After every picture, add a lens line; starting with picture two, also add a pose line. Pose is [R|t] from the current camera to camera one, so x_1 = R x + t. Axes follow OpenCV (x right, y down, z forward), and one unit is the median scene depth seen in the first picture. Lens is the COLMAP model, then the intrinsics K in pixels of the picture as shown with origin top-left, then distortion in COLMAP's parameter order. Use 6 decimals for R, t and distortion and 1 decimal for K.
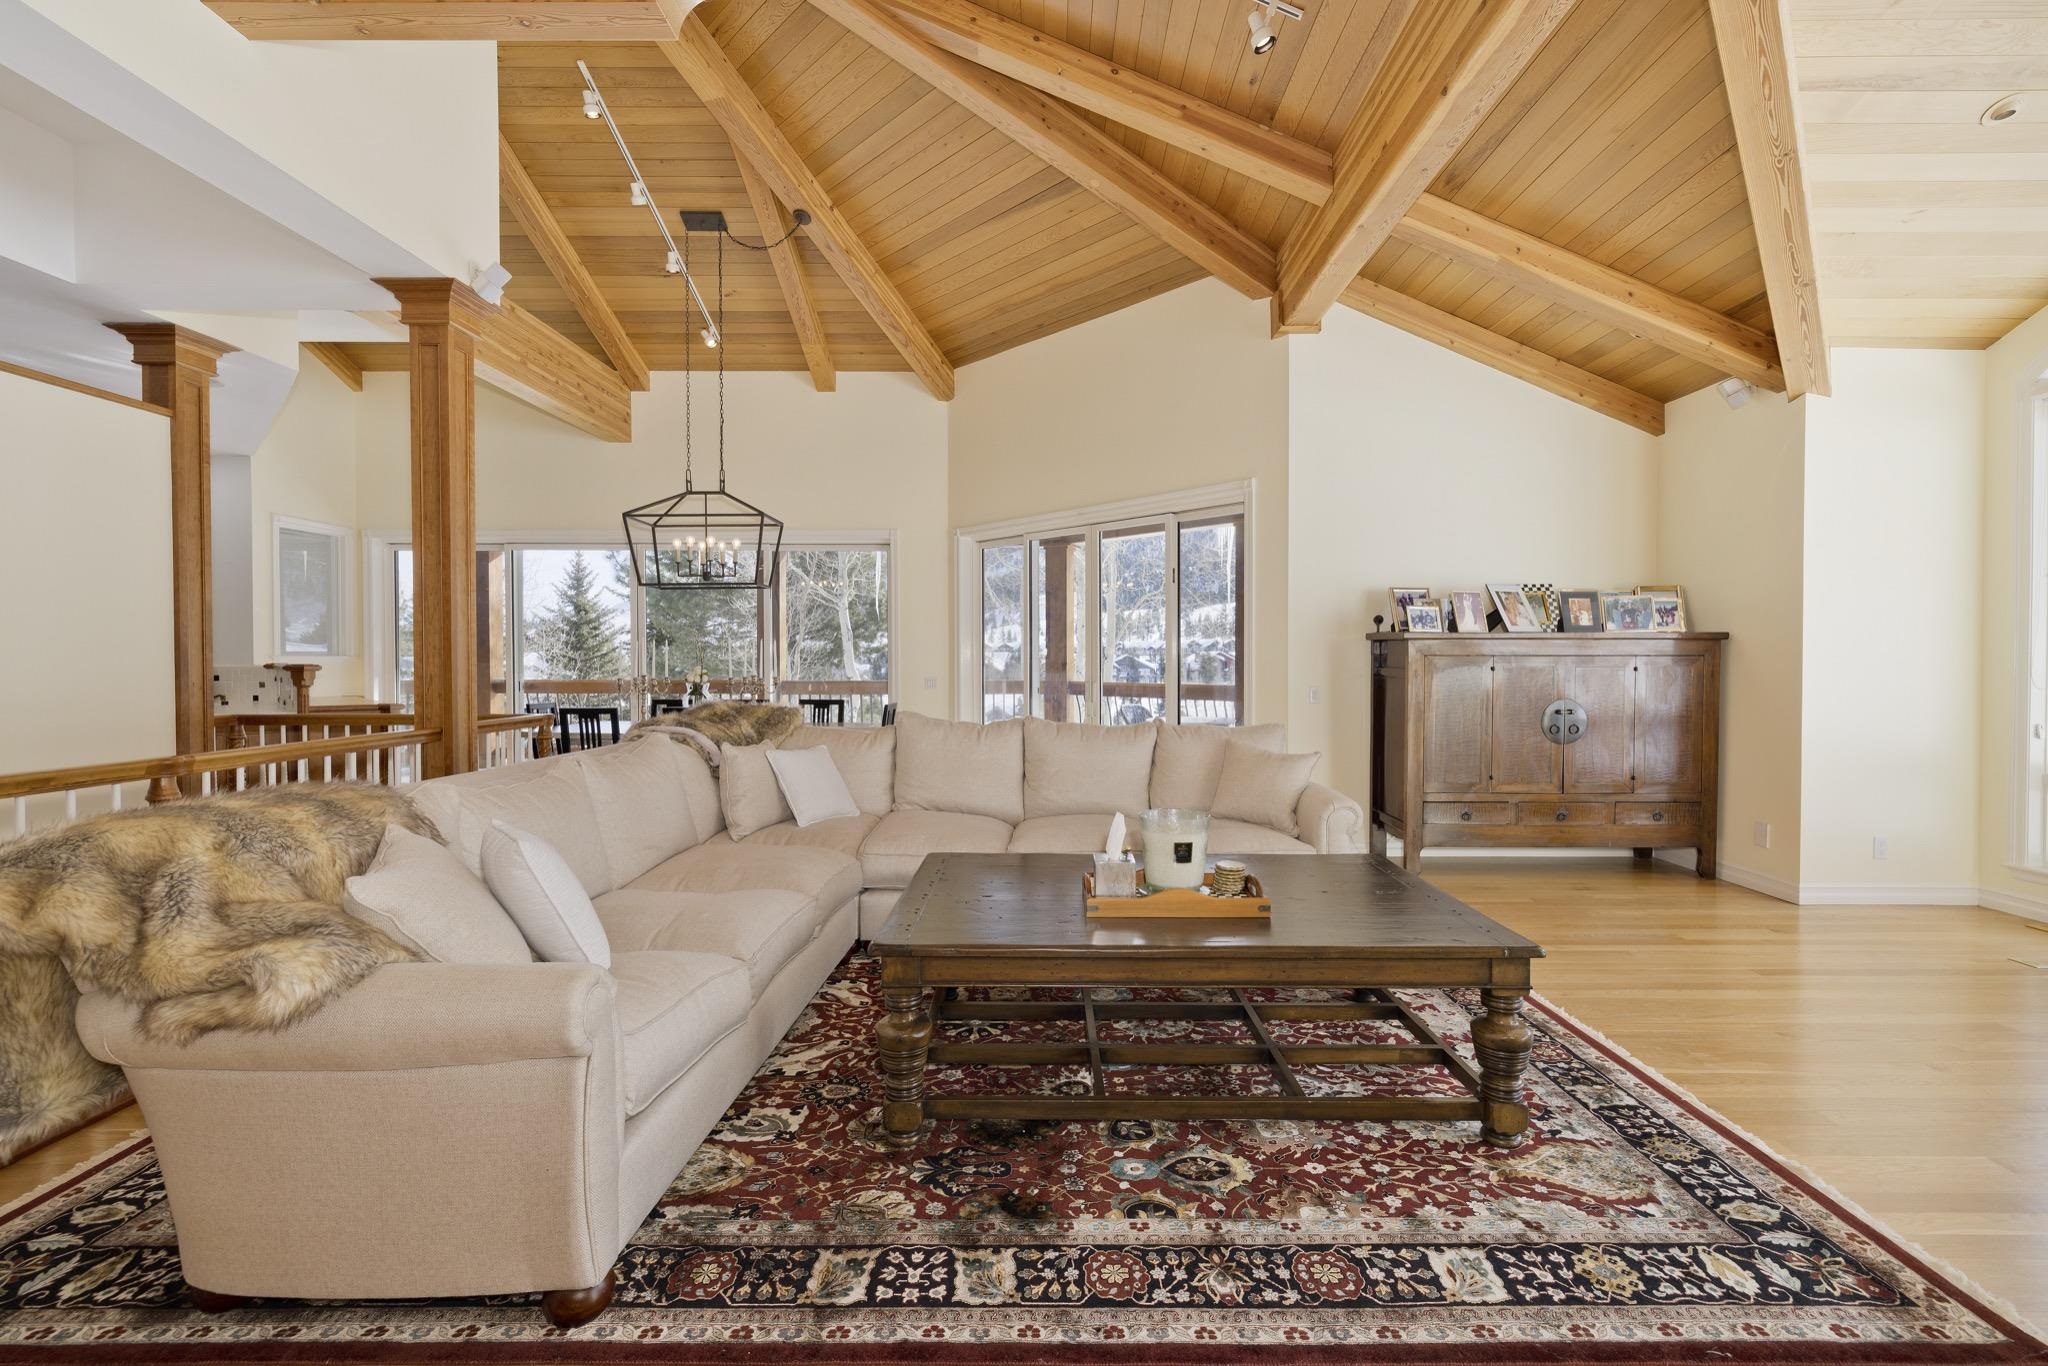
lens RADIAL K [[881.9, 0, 1030.9], [0, 881.9, 668.4], [0, 0, 1]] dist [0.001076, 0.000013]
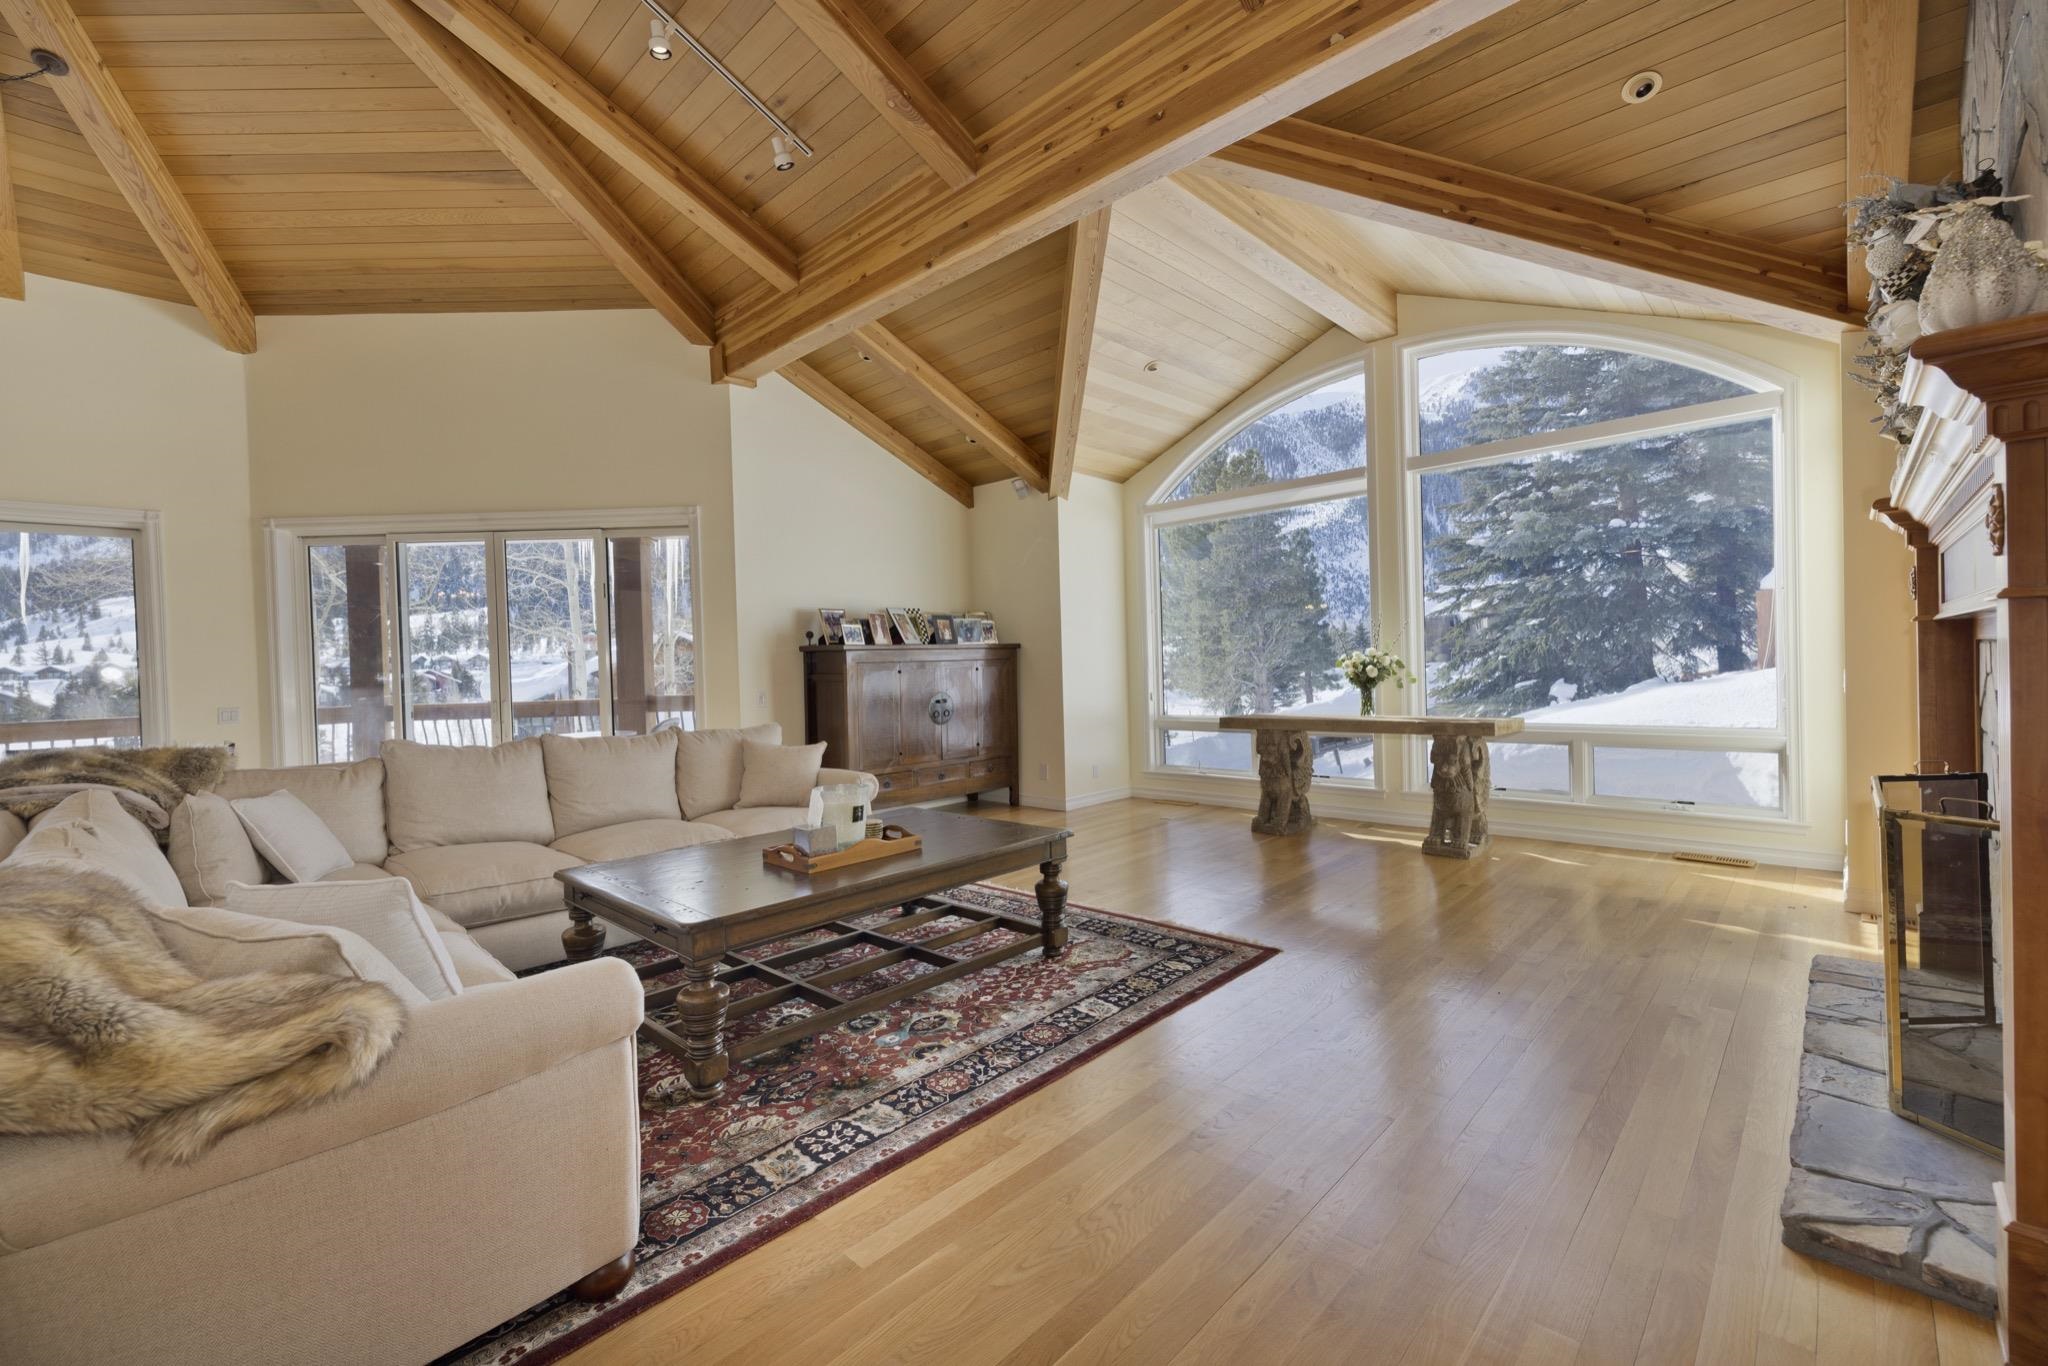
lens RADIAL K [[864.8, 0, 1021.2], [0, 864.8, 670.7], [0, 0, 1]] dist [-0.001506, 0.000125]
pose [[0.685241, -0.028555, 0.727757, -0.652626], [0.037144, 0.999301, 0.004236, 0.000148], [-0.727369, 0.024129, 0.685822, -0.070408]]
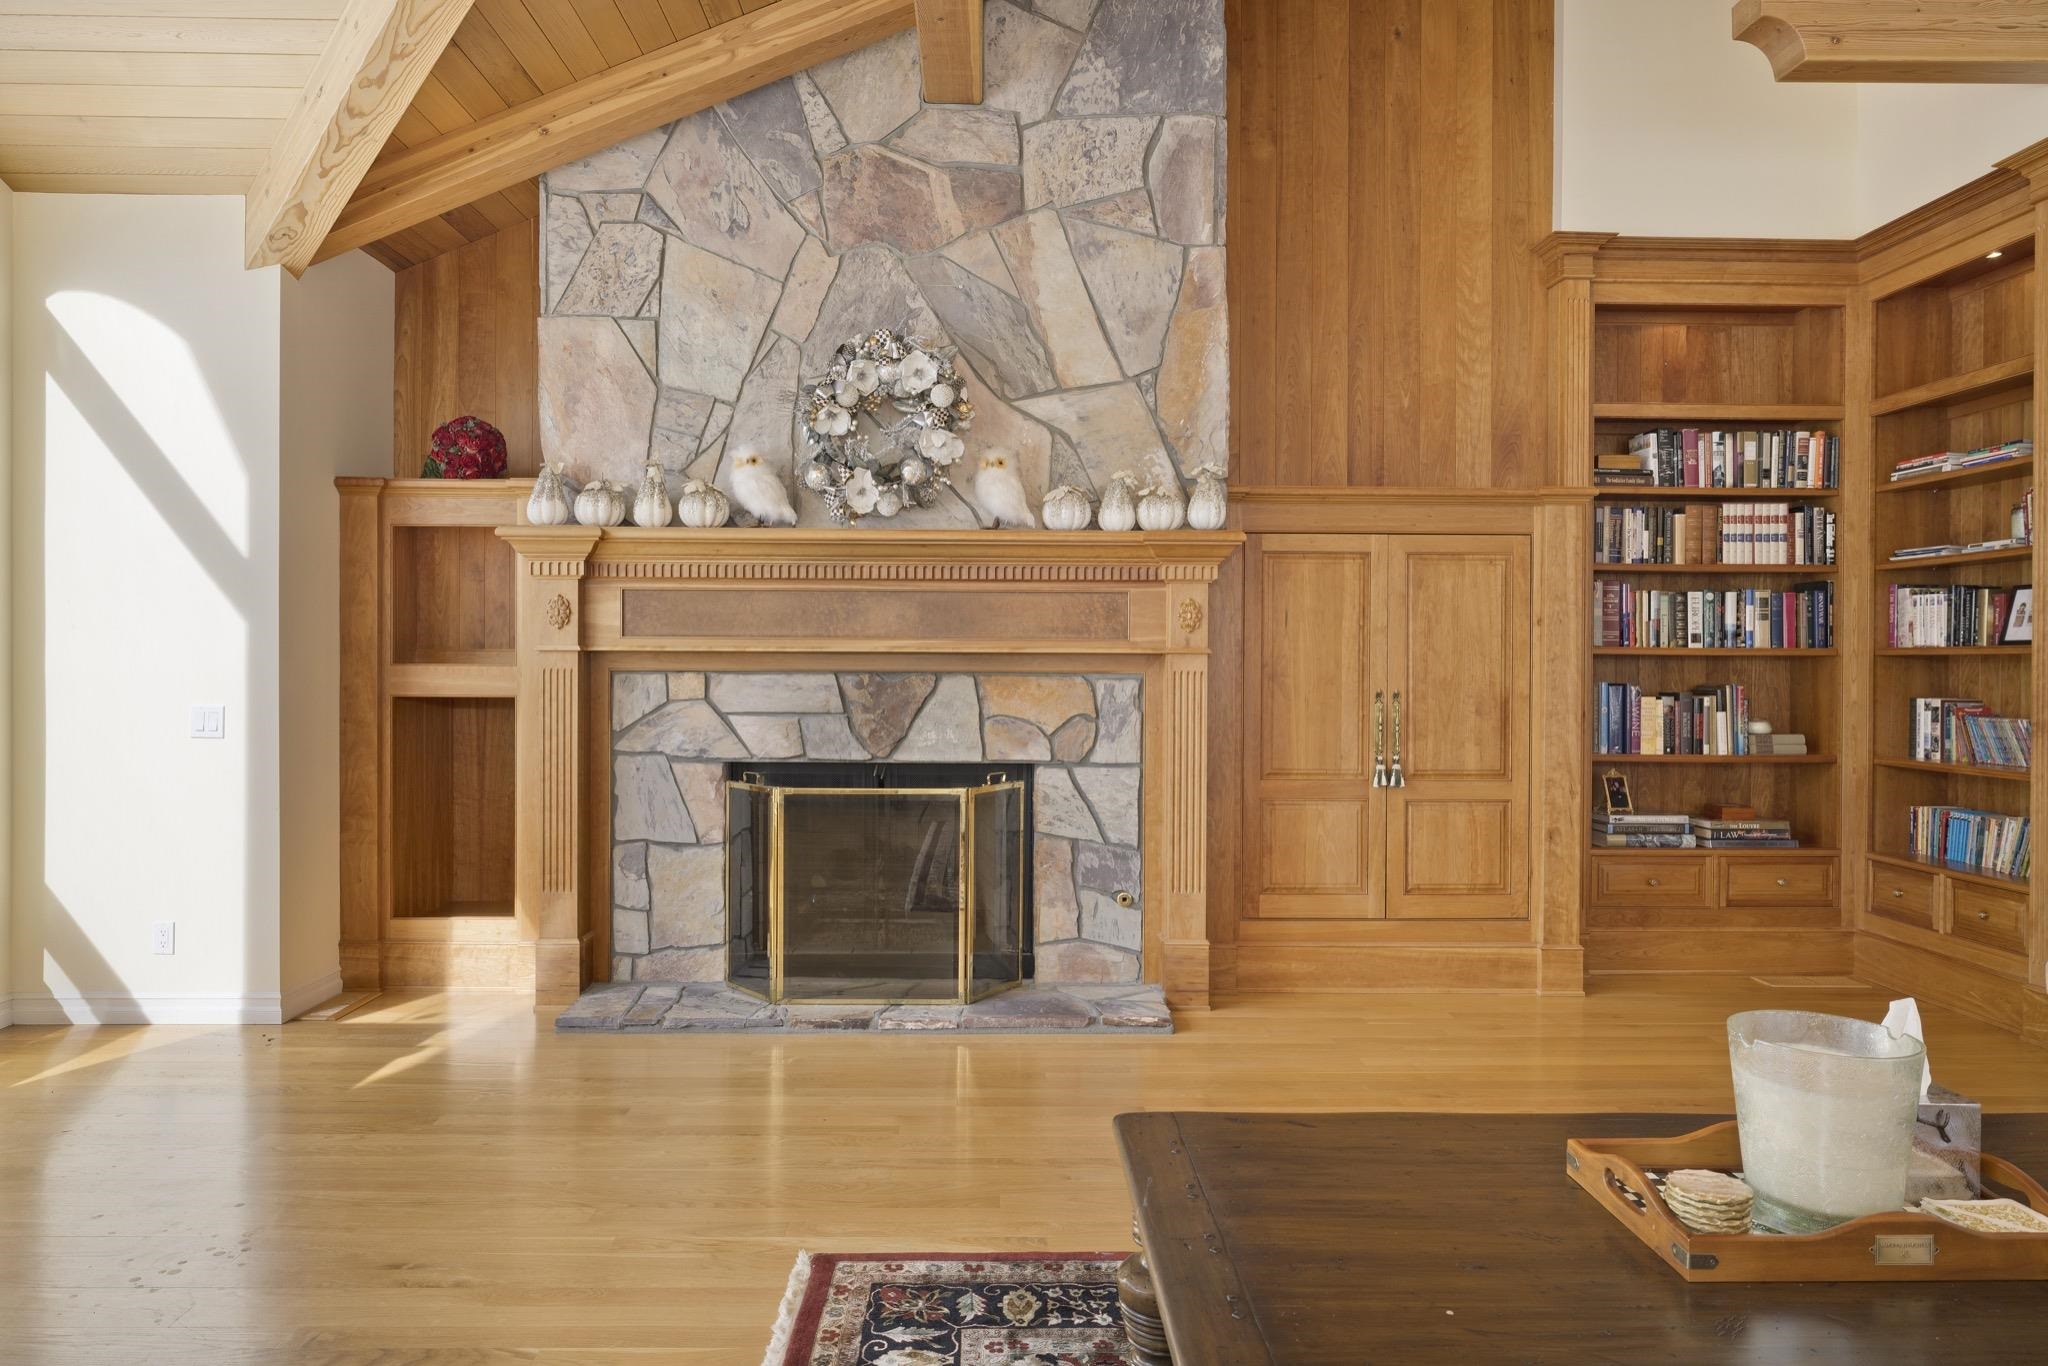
lens RADIAL K [[1271.9, 0, 1024.0], [0, 1271.9, 683.0], [0, 0, 1]] dist [0.001687, 0.001063]
pose [[-0.999452, -0.006698, -0.032422, 0.645794], [-0.007256, 0.999827, 0.017131, -0.014321], [0.032301, 0.017357, -0.999327, 1.833722]]
